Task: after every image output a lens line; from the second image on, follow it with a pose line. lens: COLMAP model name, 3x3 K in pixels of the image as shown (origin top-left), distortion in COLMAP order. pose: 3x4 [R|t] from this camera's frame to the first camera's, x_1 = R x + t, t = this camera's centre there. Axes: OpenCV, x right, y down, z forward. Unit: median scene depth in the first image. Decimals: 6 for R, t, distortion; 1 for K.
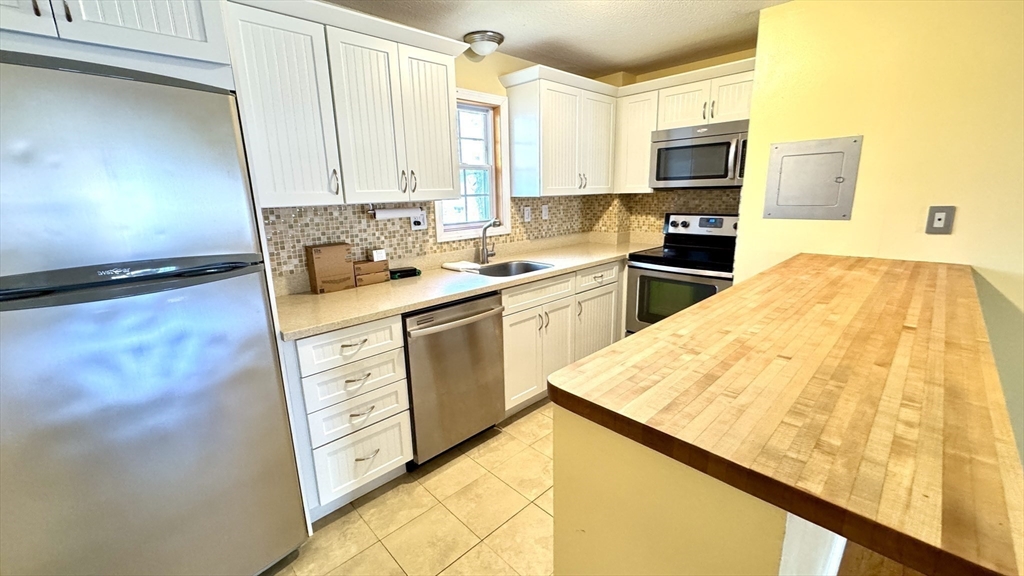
lens RADIAL K [[409.6, 0, 512.0], [0, 409.6, 288.0], [0, 0, 1]] dist [-0.002431, -0.000187]
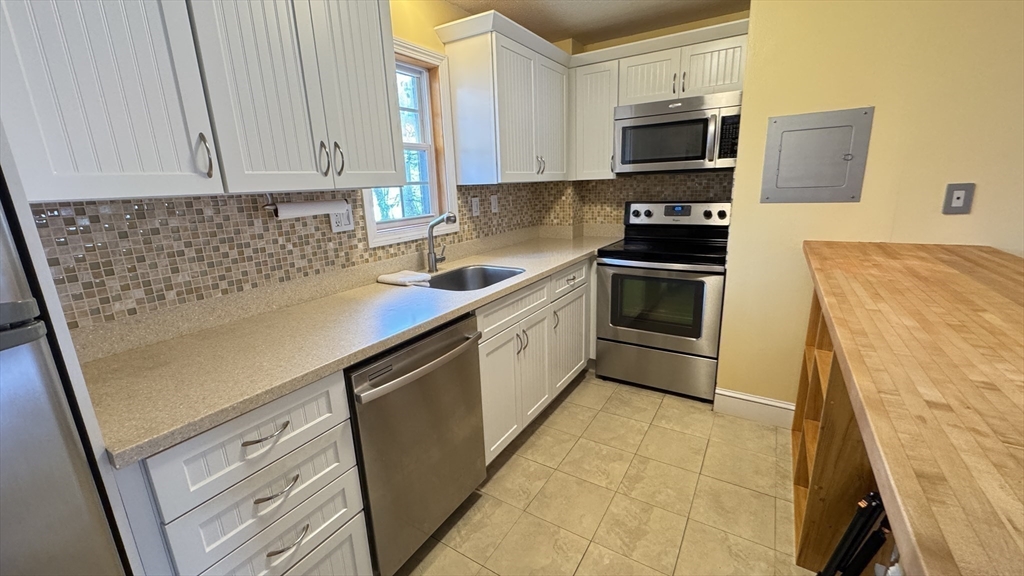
lens RADIAL K [[409.6, 0, 512.0], [0, 409.6, 288.0], [0, 0, 1]] dist [-0.002431, -0.000187]
pose [[0.970915, -0.071484, 0.228503, -0.116005], [0.068853, 0.997437, 0.019478, -0.039942], [-0.229310, -0.003178, 0.973348, 0.252178]]
